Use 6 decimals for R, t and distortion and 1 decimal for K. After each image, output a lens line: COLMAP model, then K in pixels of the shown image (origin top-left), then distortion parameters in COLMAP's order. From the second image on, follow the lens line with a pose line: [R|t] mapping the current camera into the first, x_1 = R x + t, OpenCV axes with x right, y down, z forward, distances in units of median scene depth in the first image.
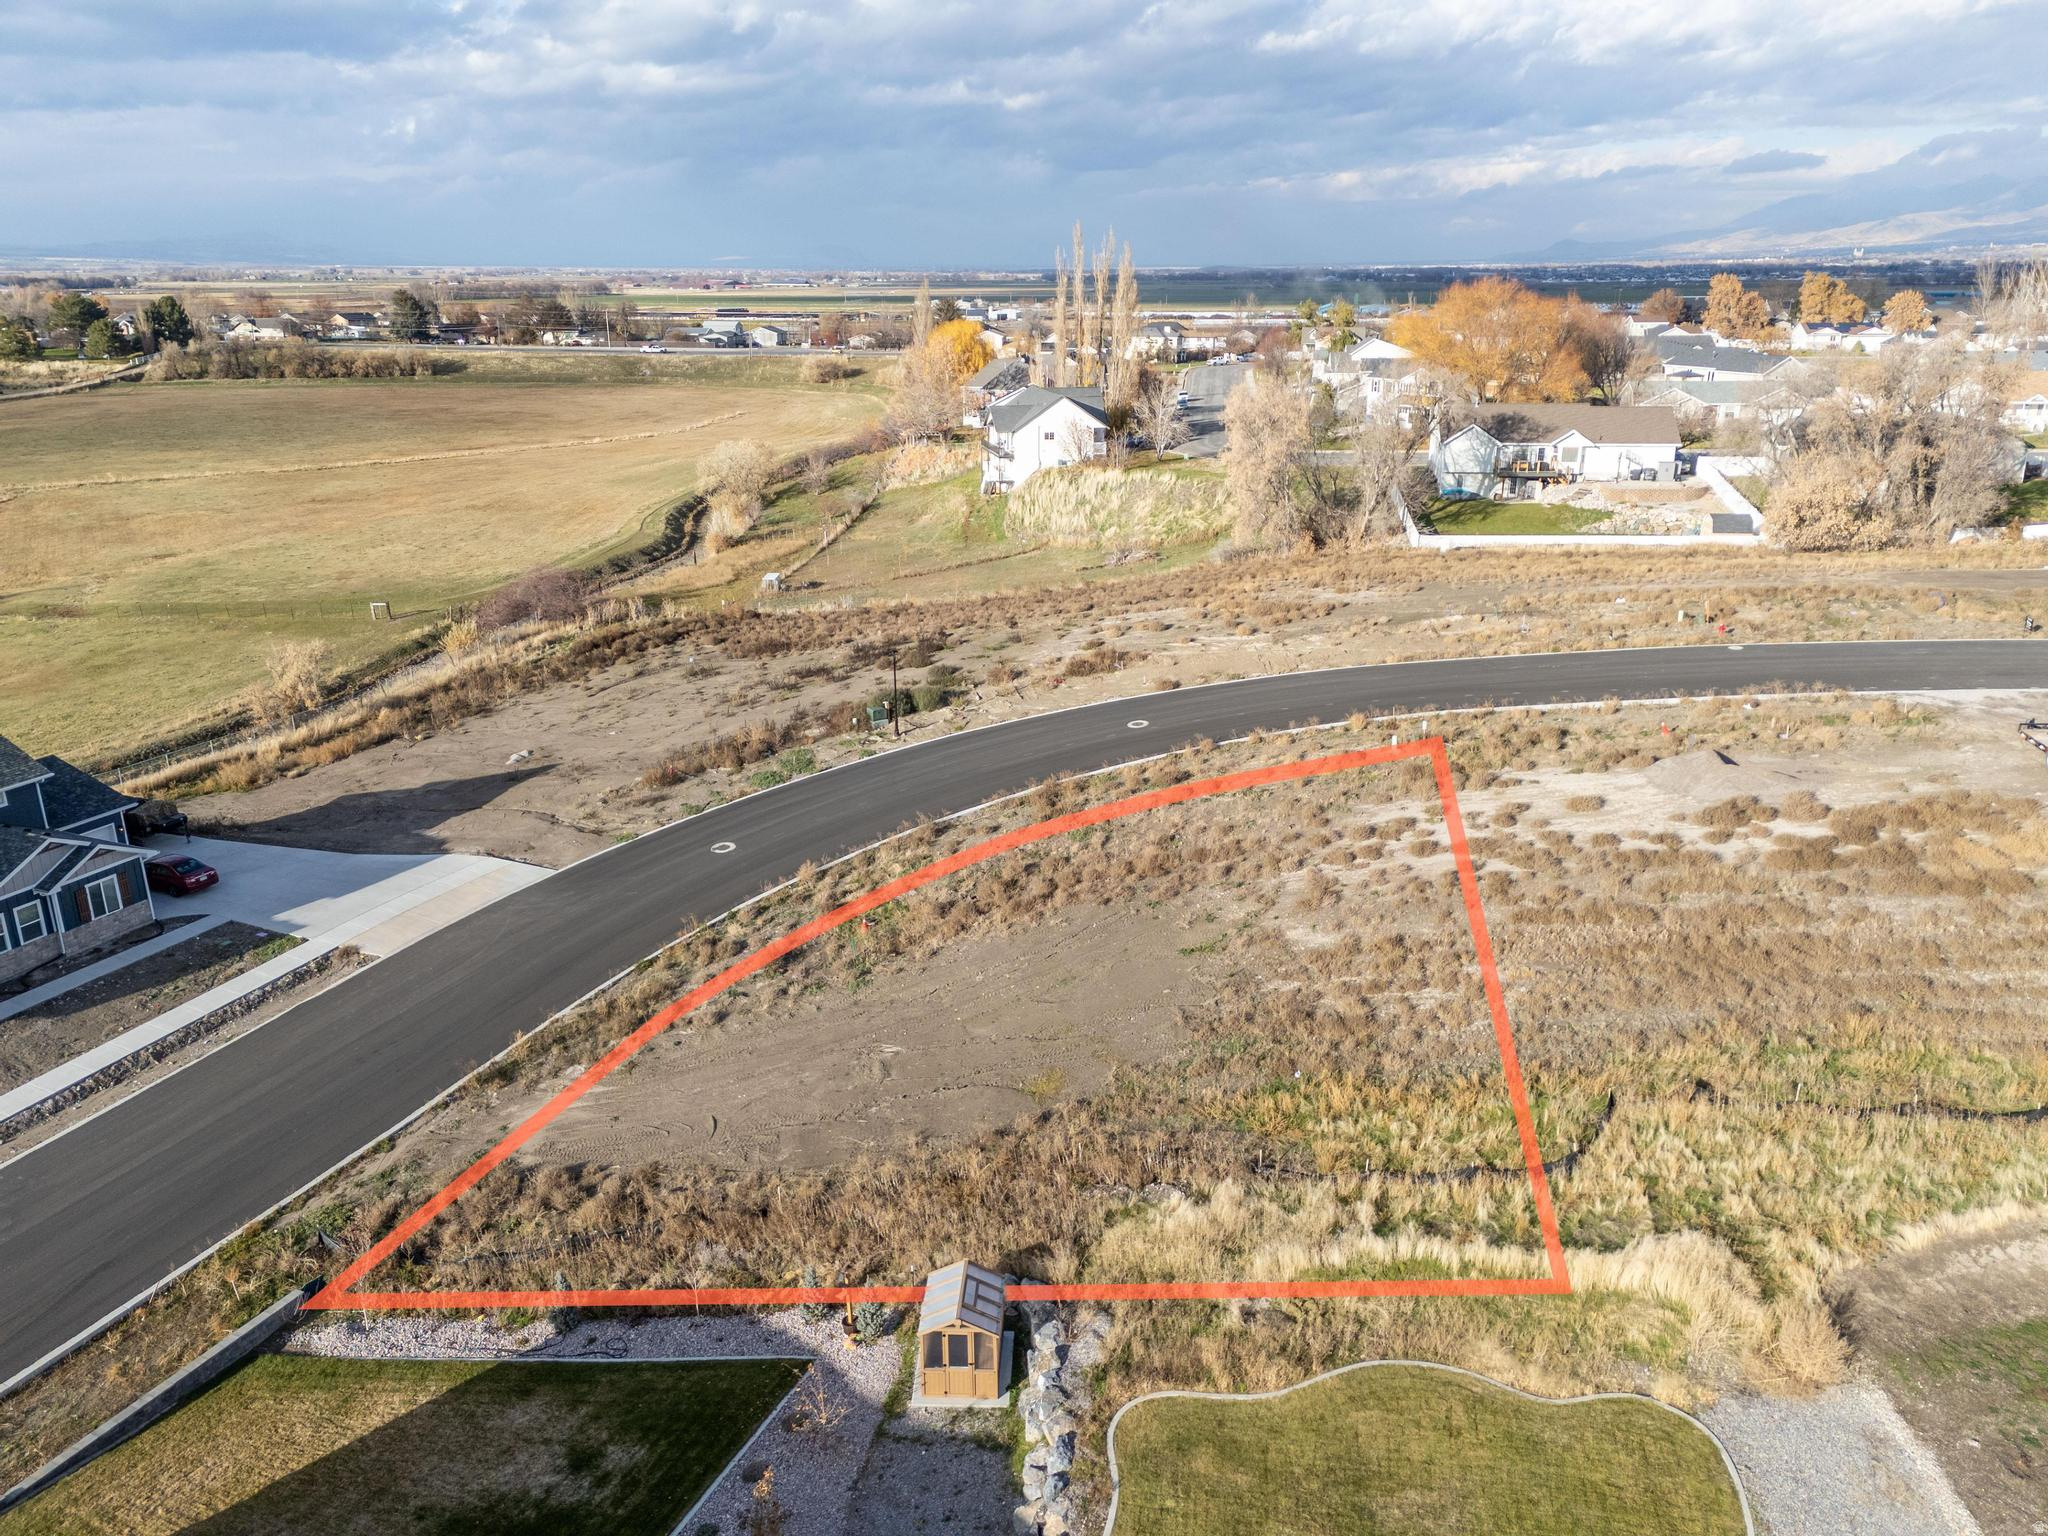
lens RADIAL K [[1479.9, 0, 1032.2], [0, 1479.9, 784.8], [0, 0, 1]] dist [0.091150, -0.086655]
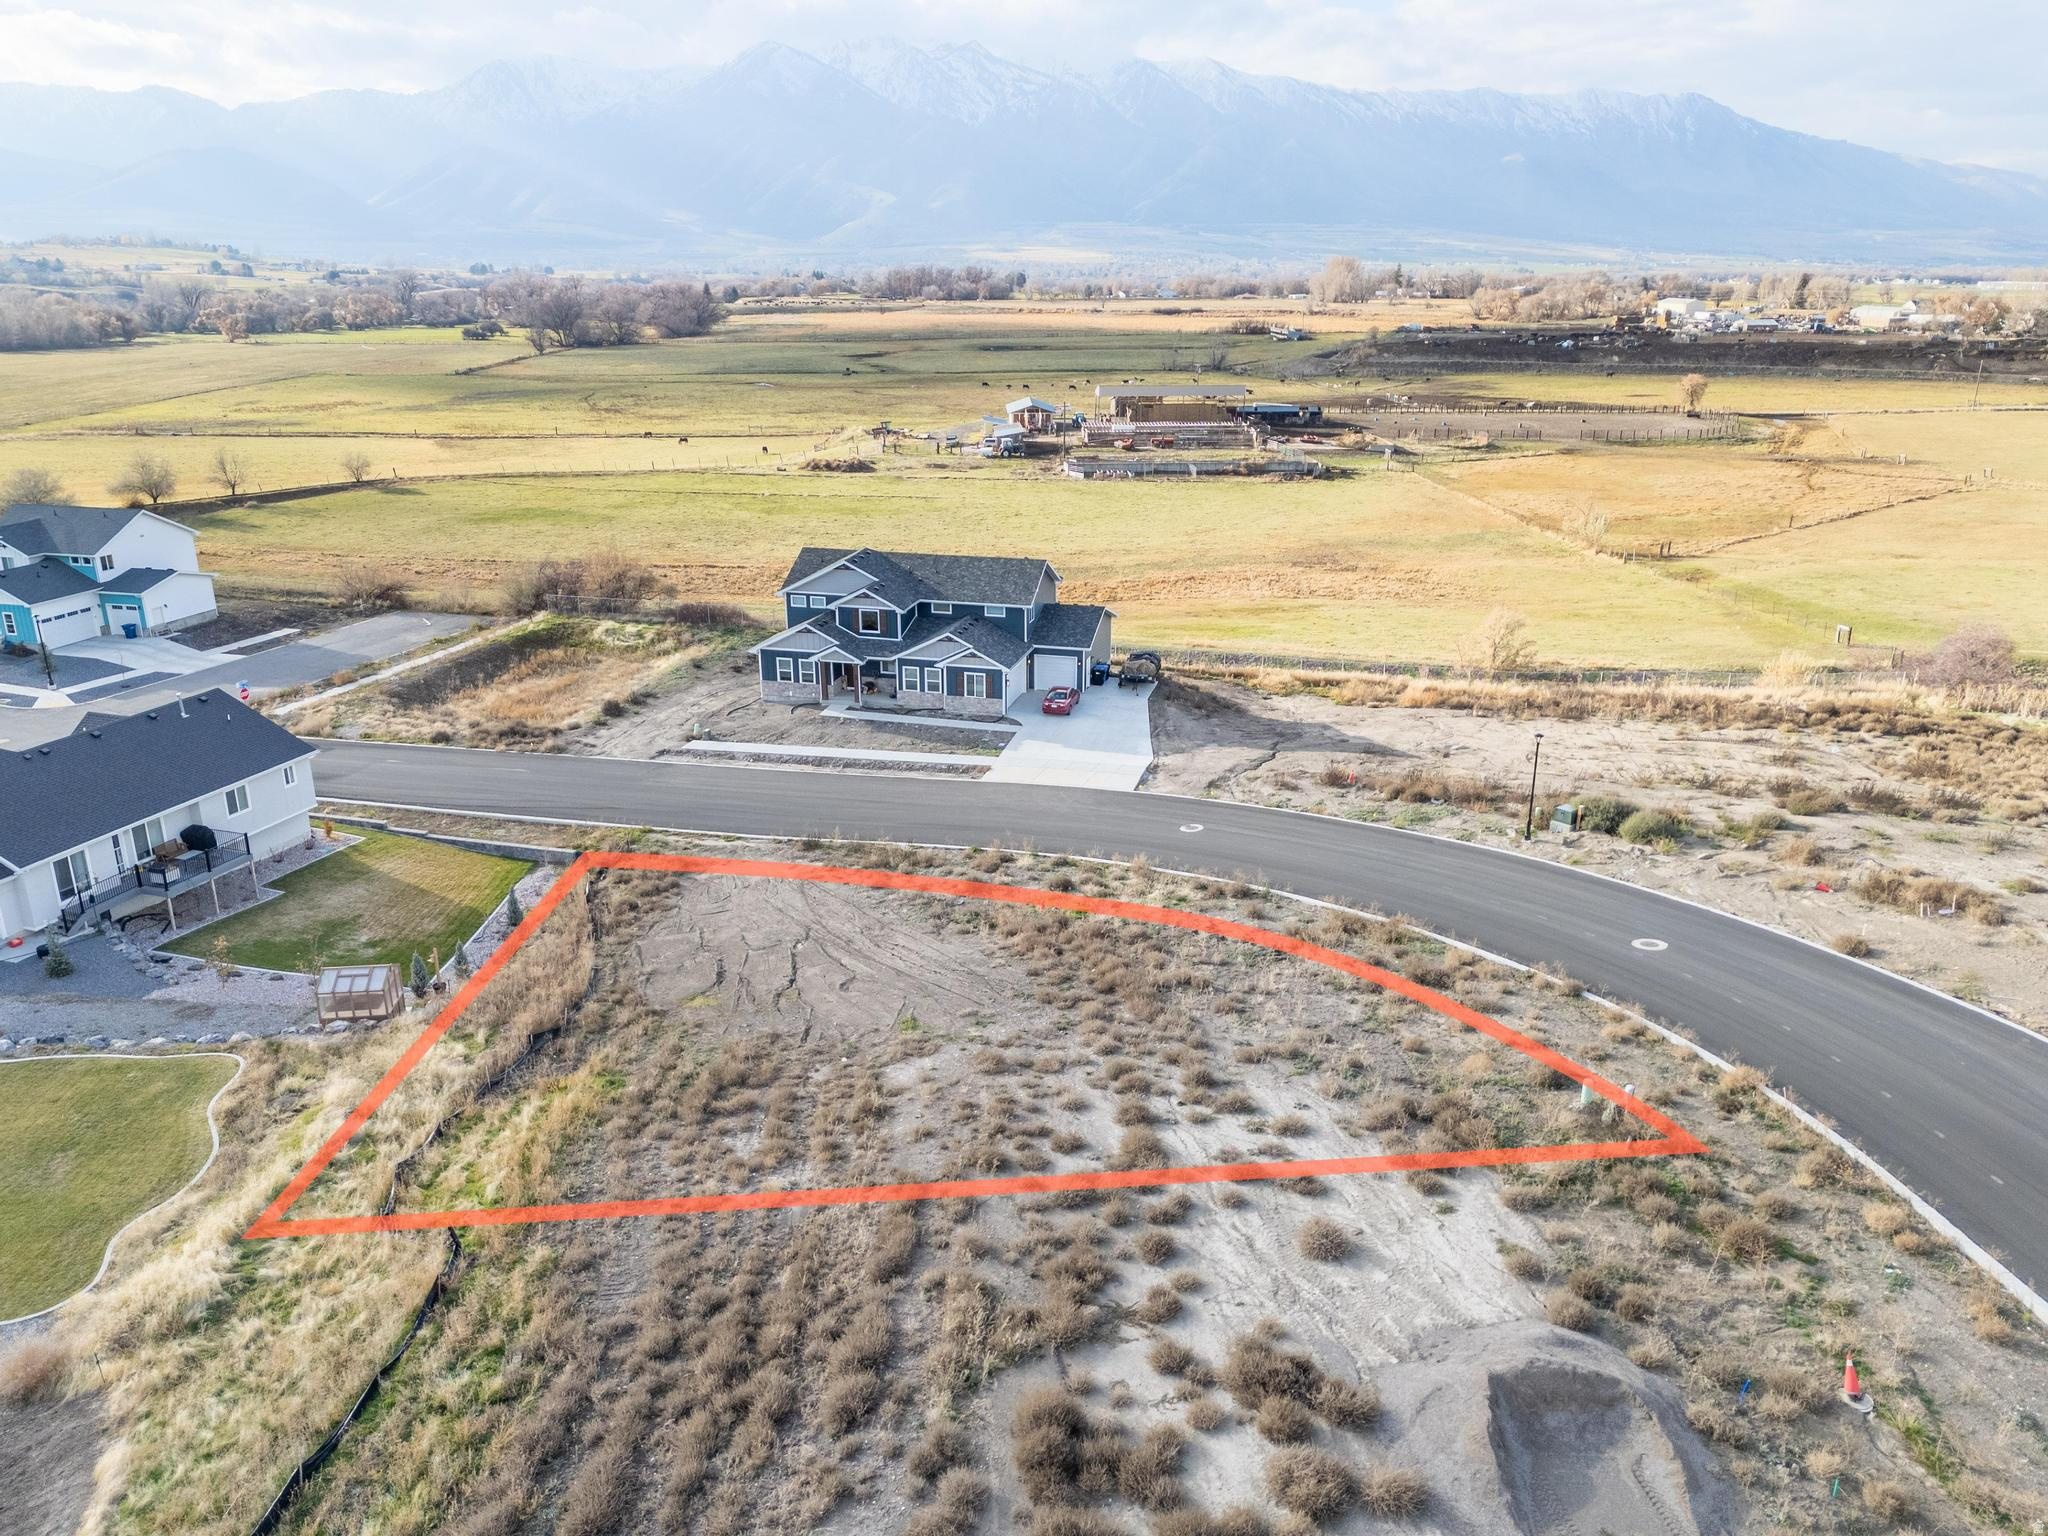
lens RADIAL K [[1491.0, 0, 1034.8], [0, 1491.0, 762.3], [0, 0, 1]] dist [0.081553, -0.072699]
pose [[0.159826, 0.314955, -0.935553, 0.297213], [-0.328177, 0.910782, 0.250551, -0.091029], [0.930997, 0.266982, 0.248927, 0.263899]]
